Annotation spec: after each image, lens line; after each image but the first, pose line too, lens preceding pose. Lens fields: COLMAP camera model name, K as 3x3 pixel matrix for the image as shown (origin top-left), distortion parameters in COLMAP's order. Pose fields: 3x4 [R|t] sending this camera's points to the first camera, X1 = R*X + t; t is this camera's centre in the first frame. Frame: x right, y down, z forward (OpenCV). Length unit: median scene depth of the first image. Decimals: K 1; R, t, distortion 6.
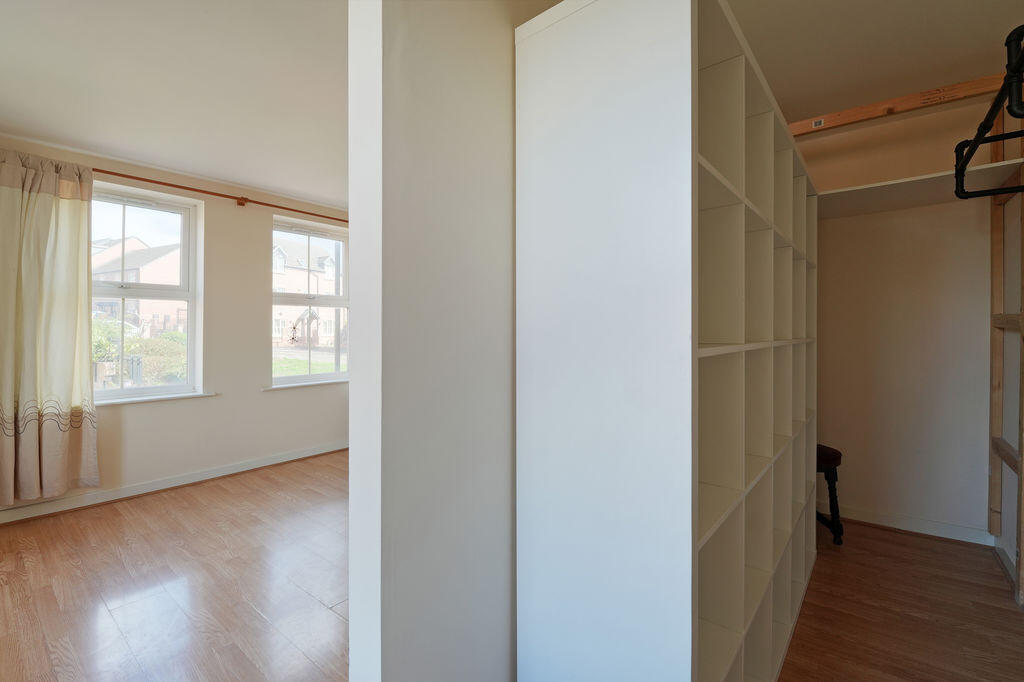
lens RADIAL K [[448.9, 0, 513.0], [0, 448.9, 331.1], [0, 0, 1]] dist [-0.003093, -0.001511]
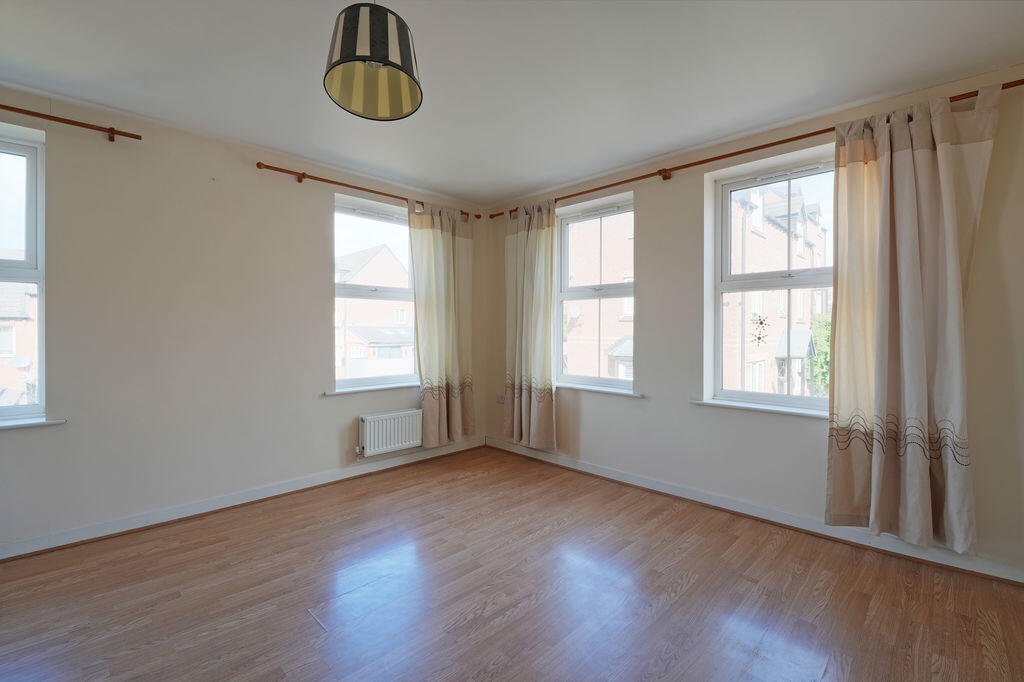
lens RADIAL K [[448.9, 0, 513.0], [0, 448.9, 331.1], [0, 0, 1]] dist [-0.003093, -0.001511]
pose [[-0.082565, -0.002668, -0.996582, 0.335930], [-0.006223, 0.999978, -0.002162, 0.013680], [0.996566, 0.006024, -0.082580, 1.002548]]
